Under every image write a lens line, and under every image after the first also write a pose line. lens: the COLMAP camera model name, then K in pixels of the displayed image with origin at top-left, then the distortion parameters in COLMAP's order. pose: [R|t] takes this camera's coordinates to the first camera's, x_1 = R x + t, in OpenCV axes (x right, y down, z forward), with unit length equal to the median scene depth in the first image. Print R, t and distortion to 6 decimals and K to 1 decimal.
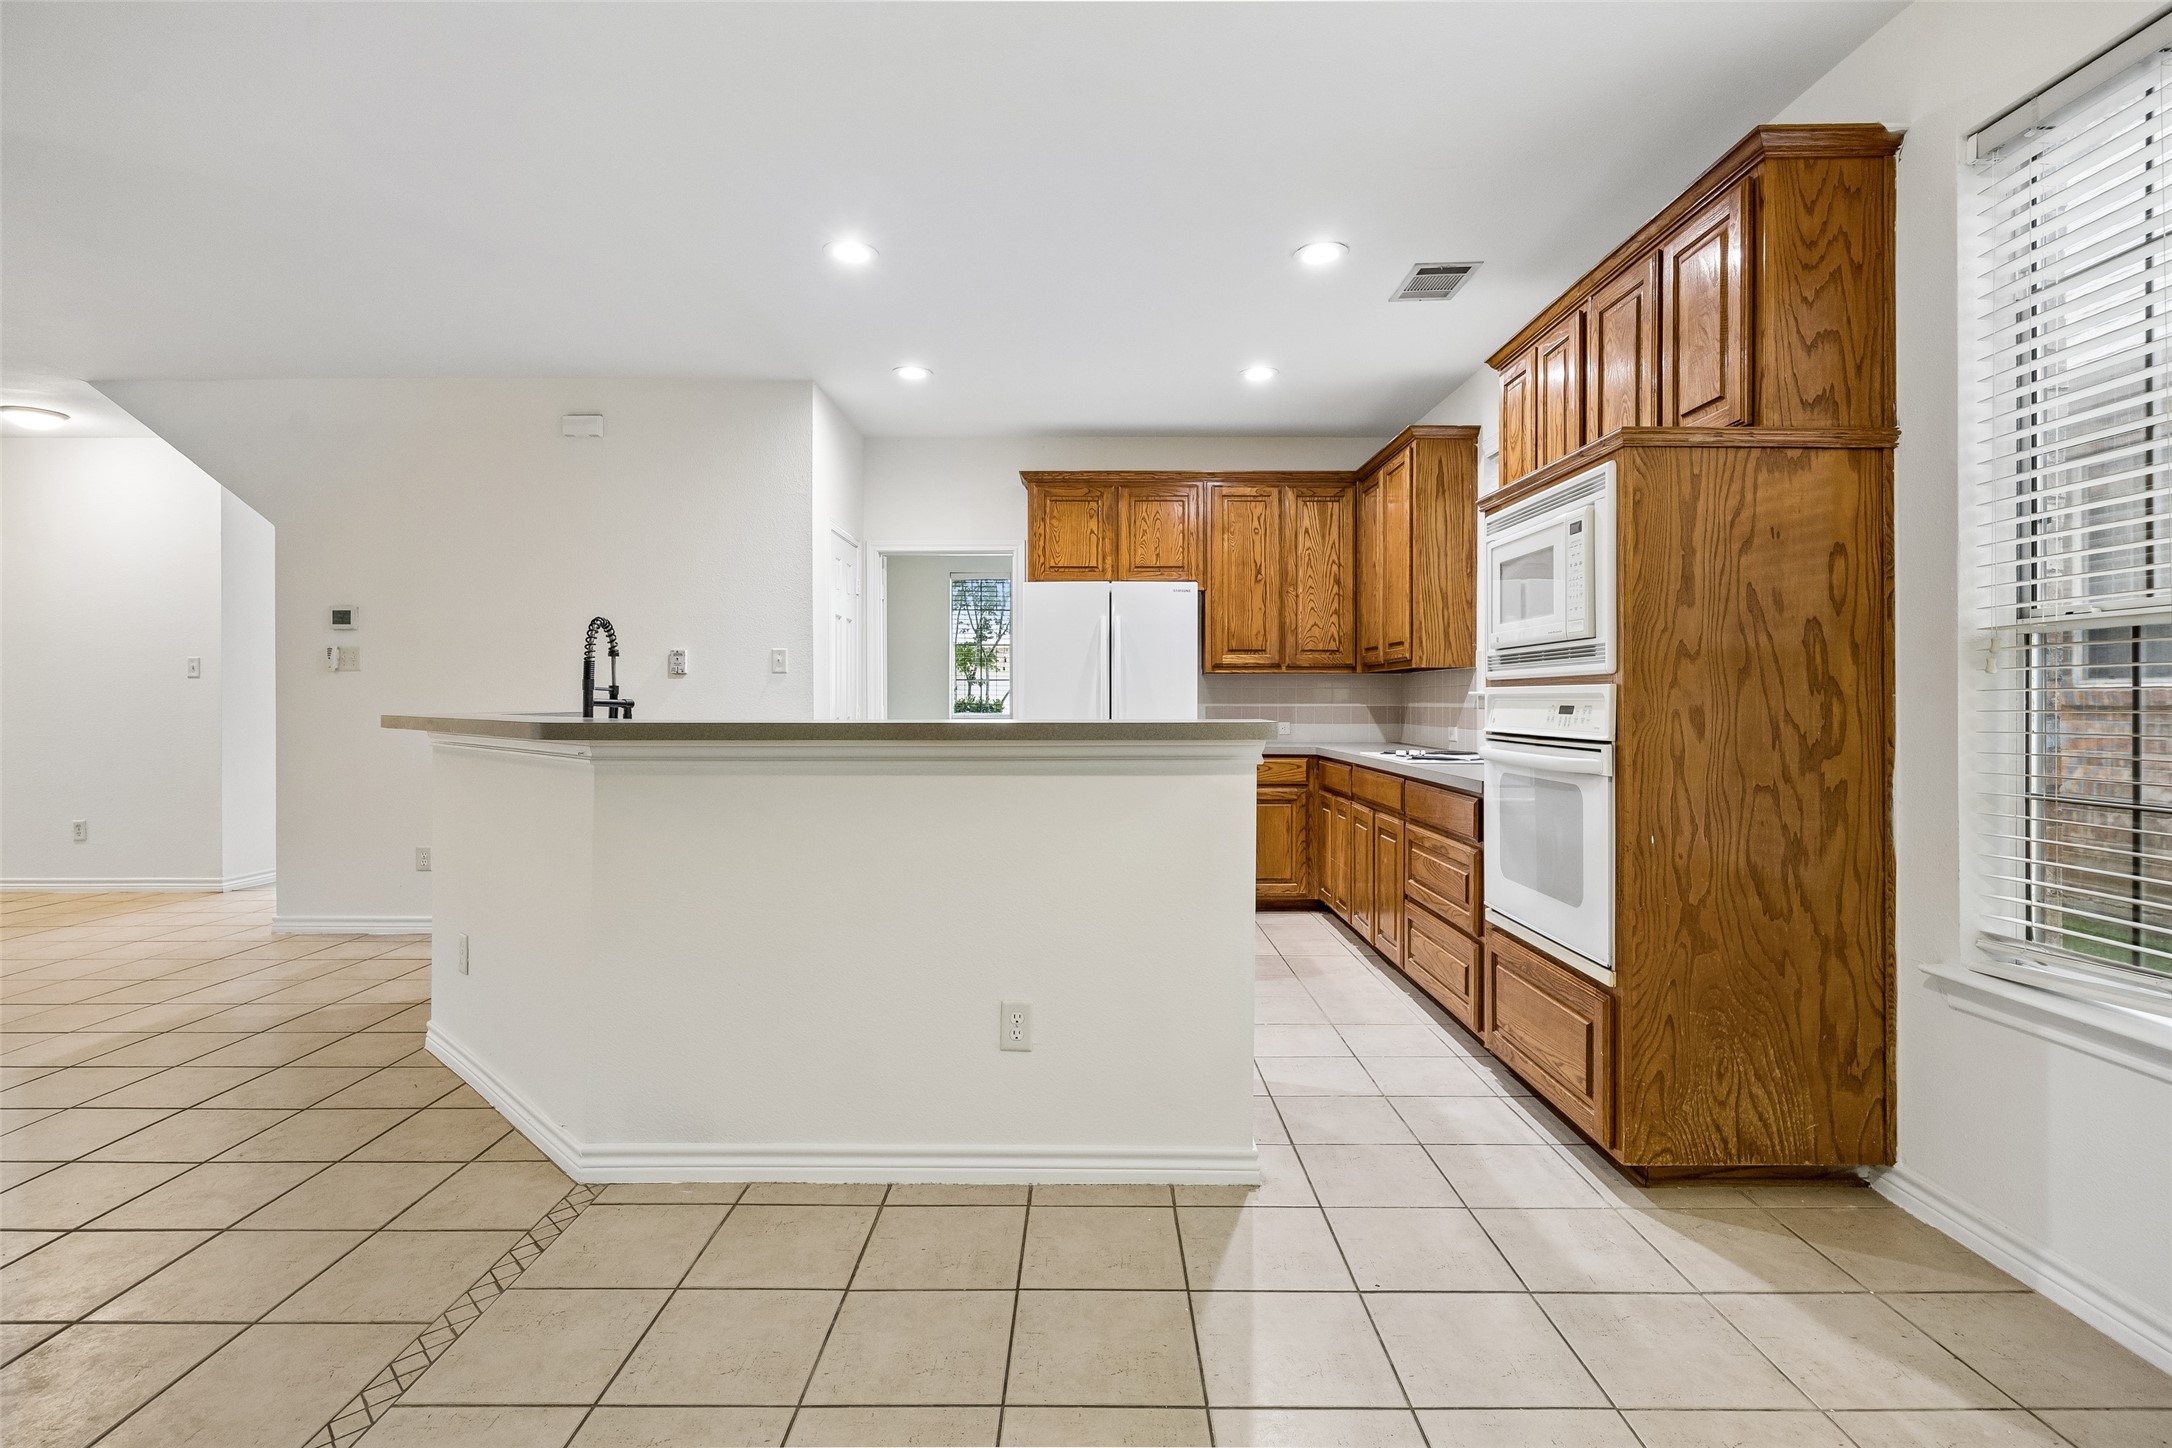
lens RADIAL K [[1028.0, 0, 1099.4], [0, 1028.0, 707.4], [0, 0, 1]] dist [-0.004203, 0.000788]
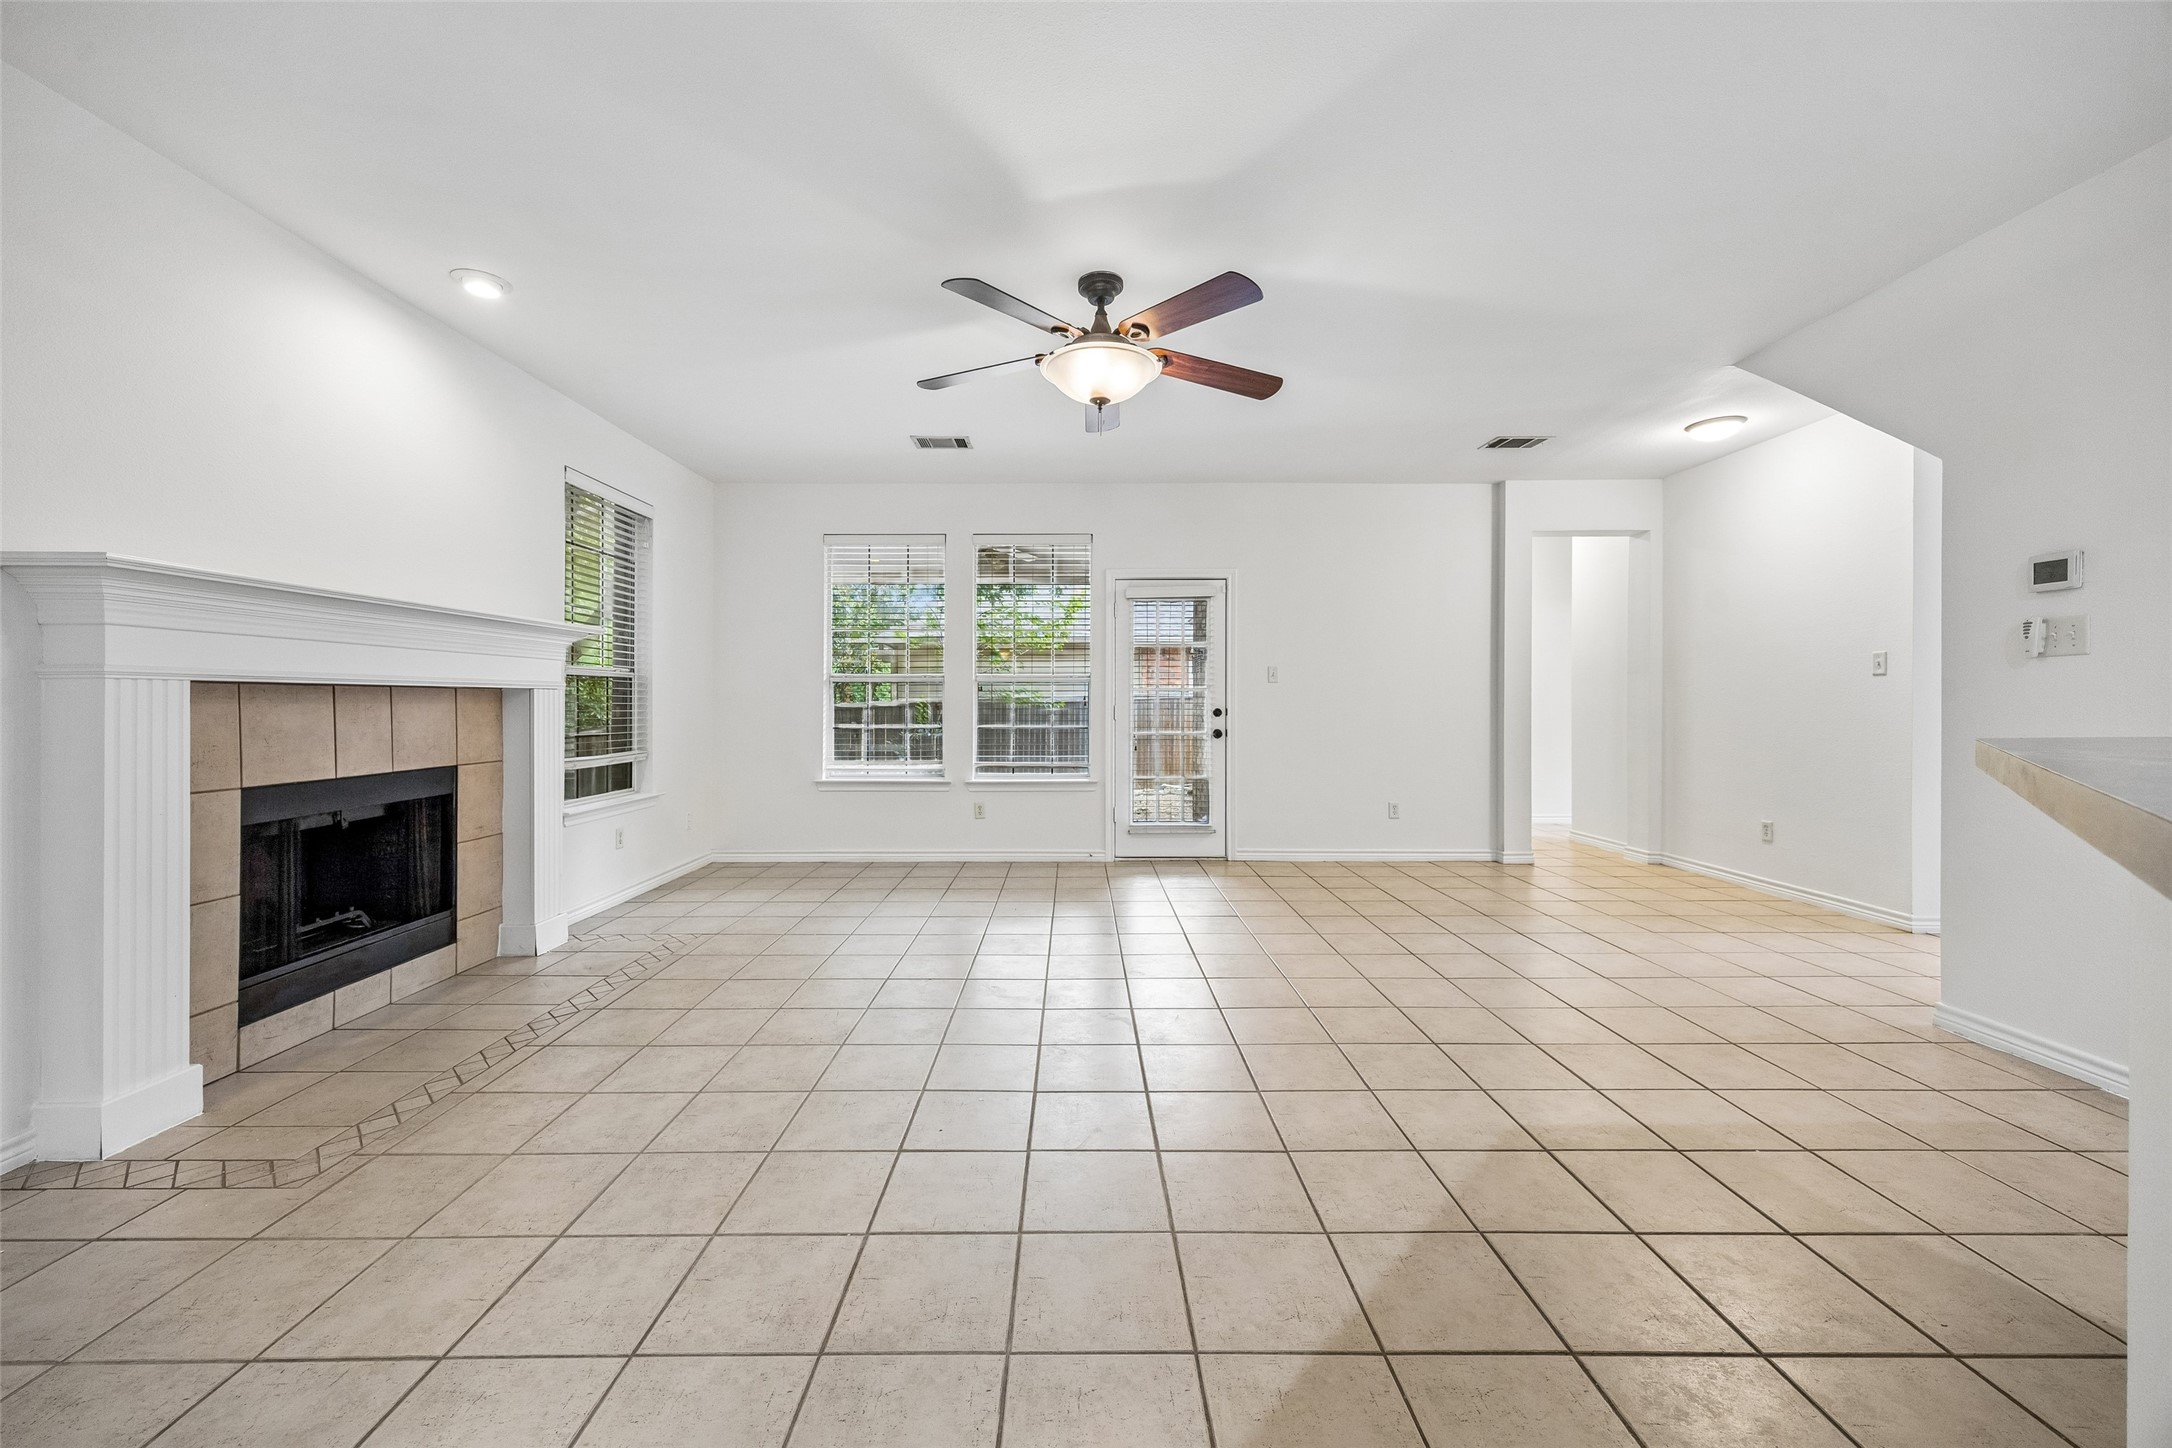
lens RADIAL K [[830.9, 0, 1076.4], [0, 830.9, 701.7], [0, 0, 1]] dist [0.003361, 0.001386]
pose [[-0.003072, 0.001325, -0.999994, -0.195198], [-0.008014, 0.999967, 0.001350, -0.002701], [0.999963, 0.008018, -0.003062, 0.357859]]
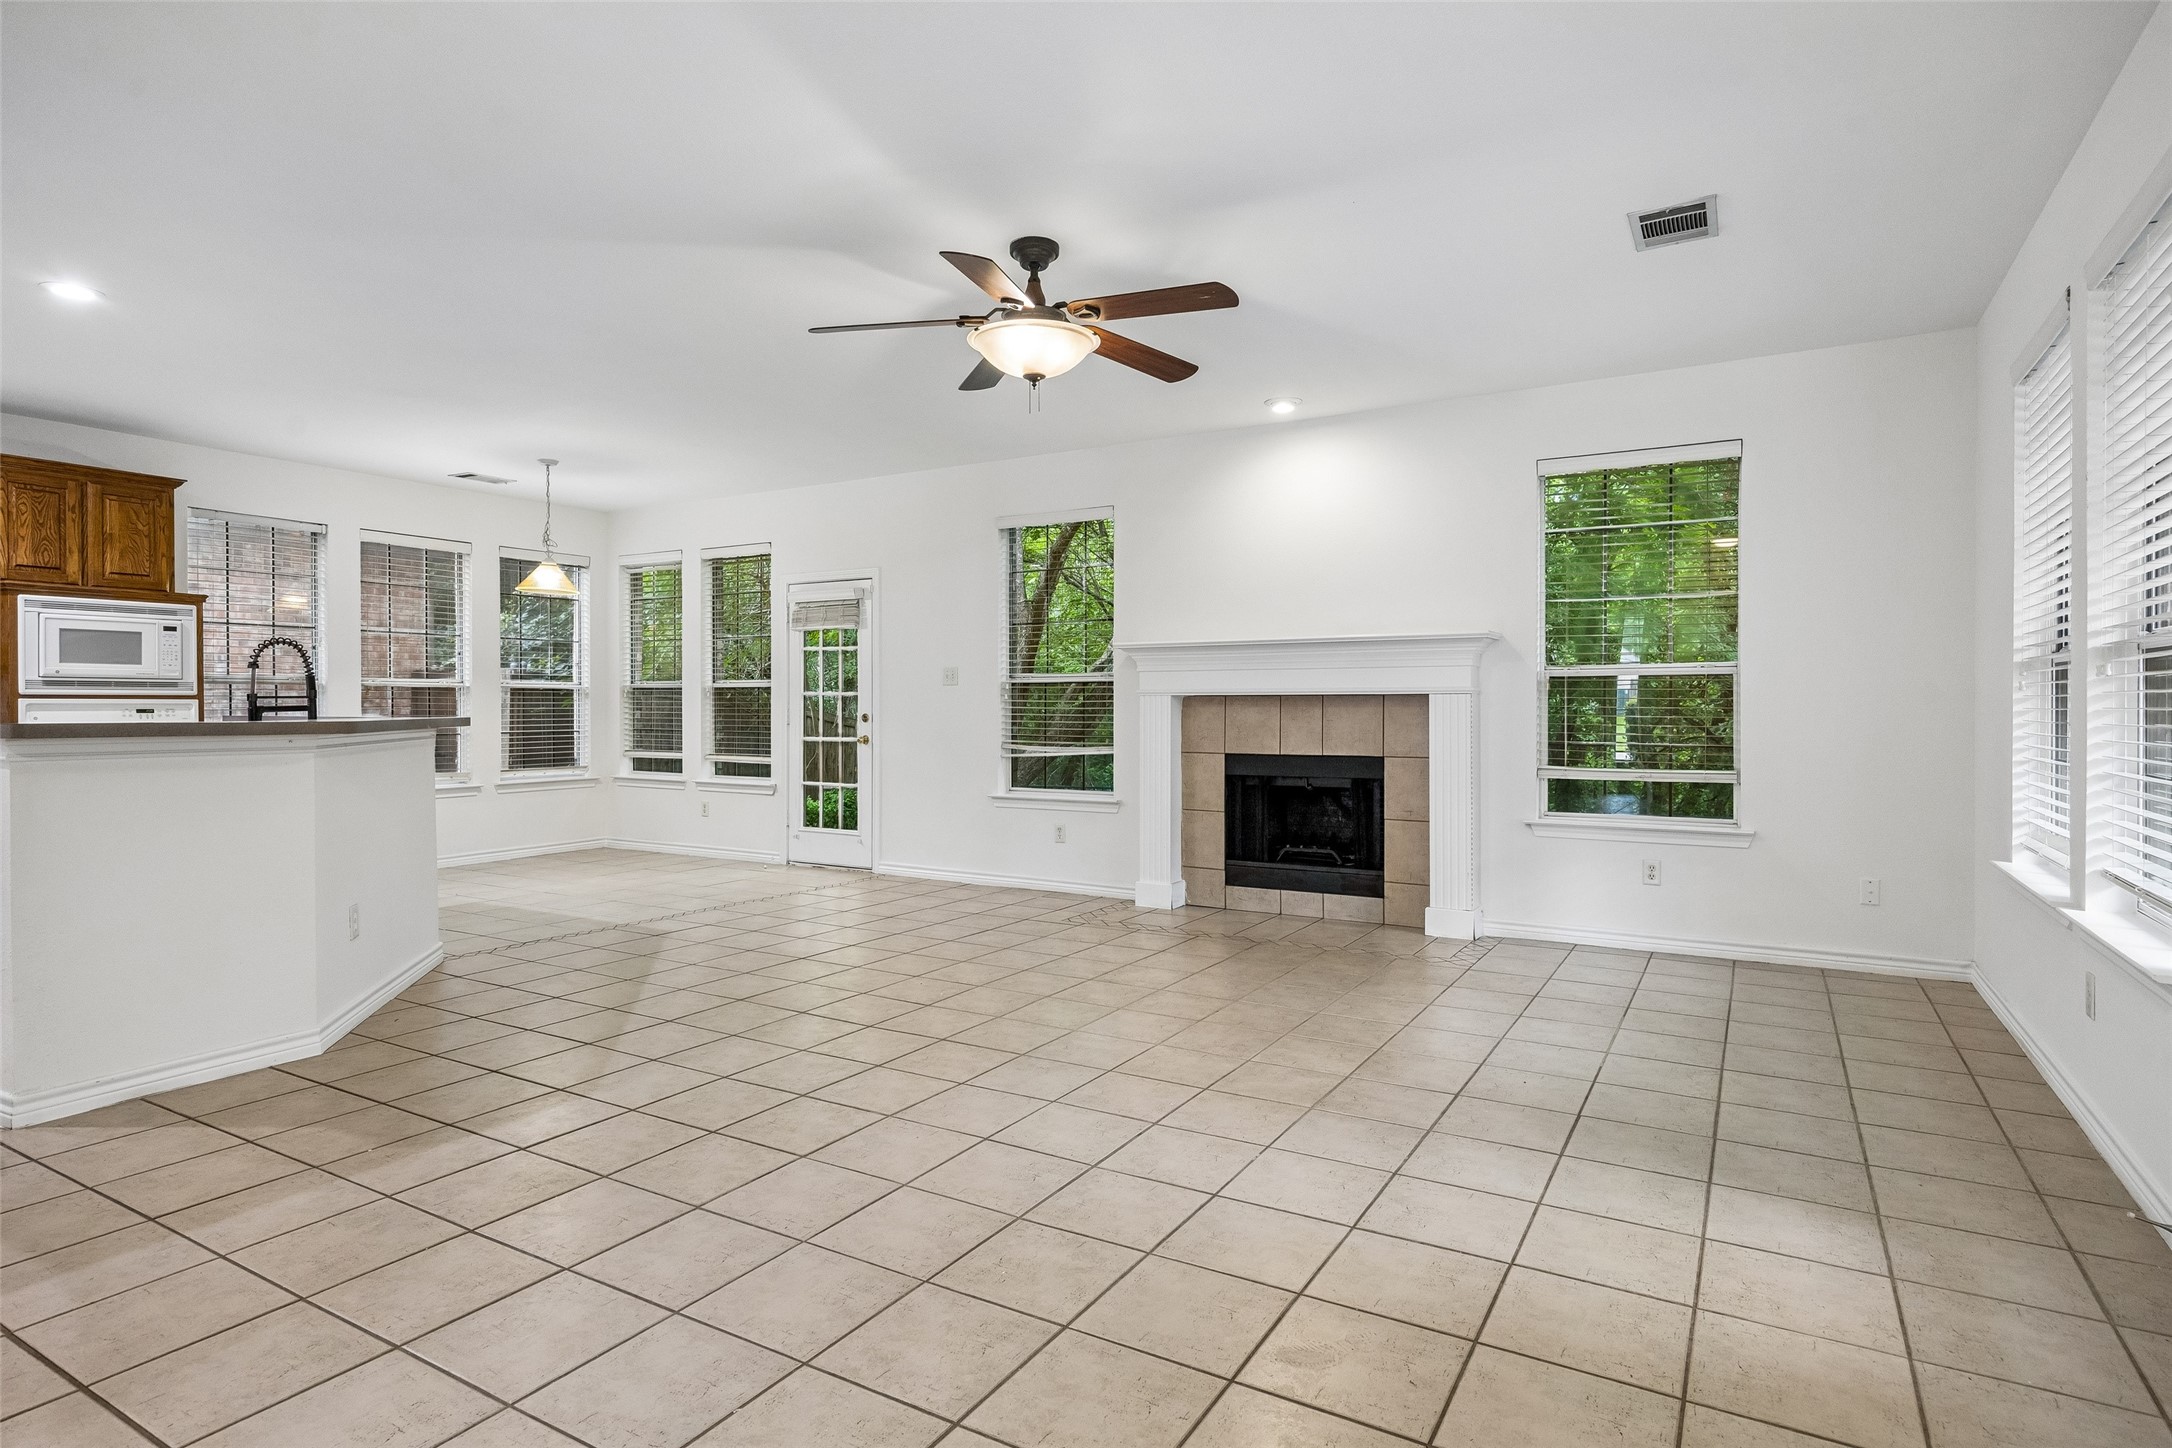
lens RADIAL K [[1137.2, 0, 1102.1], [0, 1137.2, 707.5], [0, 0, 1]] dist [0.005694, -0.001621]
pose [[-0.862118, 0.000665, 0.506707, -1.142964], [0.004681, 0.999967, 0.006652, -0.005250], [-0.506686, 0.008107, -0.862093, 0.955466]]
